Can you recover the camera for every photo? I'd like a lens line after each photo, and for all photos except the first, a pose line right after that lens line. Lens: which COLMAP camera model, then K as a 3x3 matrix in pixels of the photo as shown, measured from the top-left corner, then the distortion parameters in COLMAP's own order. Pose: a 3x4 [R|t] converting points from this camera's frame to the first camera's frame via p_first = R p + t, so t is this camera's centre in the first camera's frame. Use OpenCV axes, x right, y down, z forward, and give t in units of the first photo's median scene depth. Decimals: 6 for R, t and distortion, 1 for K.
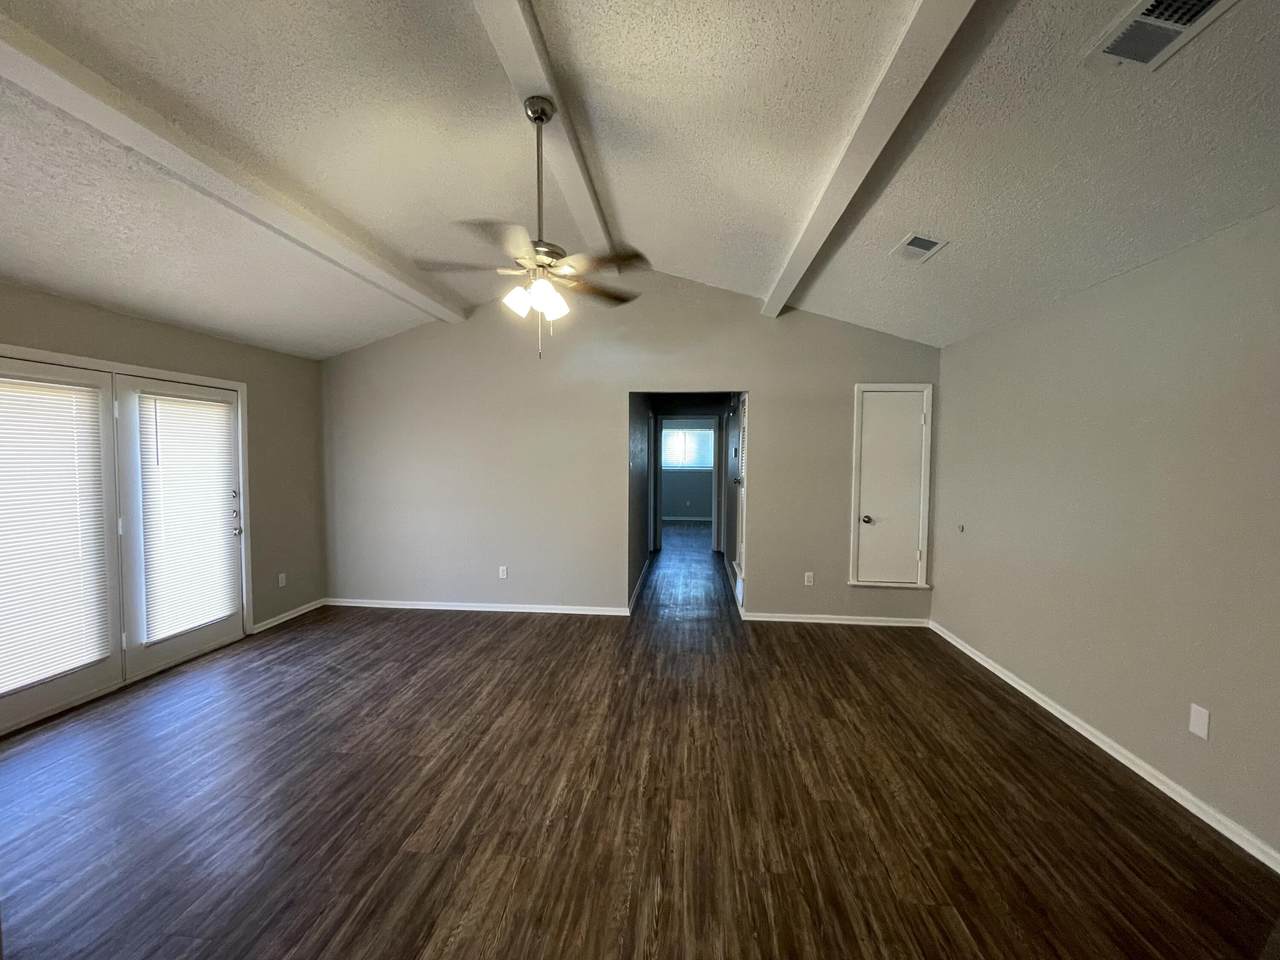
lens RADIAL K [[516.4, 0, 638.5], [0, 516.4, 477.3], [0, 0, 1]] dist [0.002481, 0.000151]
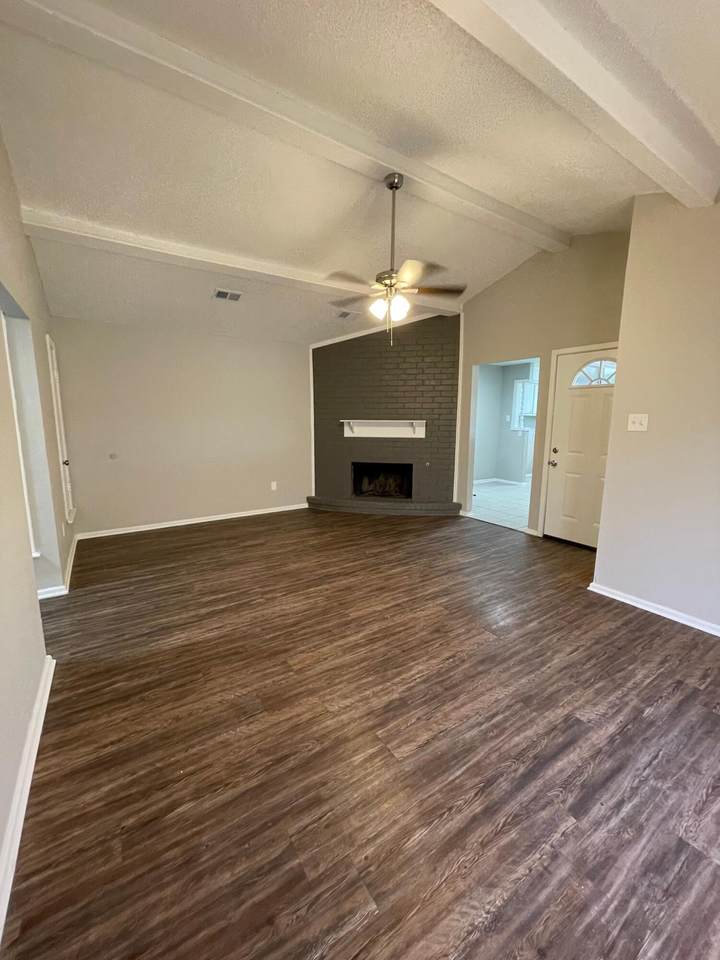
lens RADIAL K [[387.3, 0, 358.5], [0, 387.3, 478.7], [0, 0, 1]] dist [0.002481, 0.000151]
pose [[-0.628051, -0.130245, 0.767195, -0.896877], [0.028122, 0.981451, 0.189641, -0.039679], [-0.777664, 0.140680, -0.612739, 1.515519]]
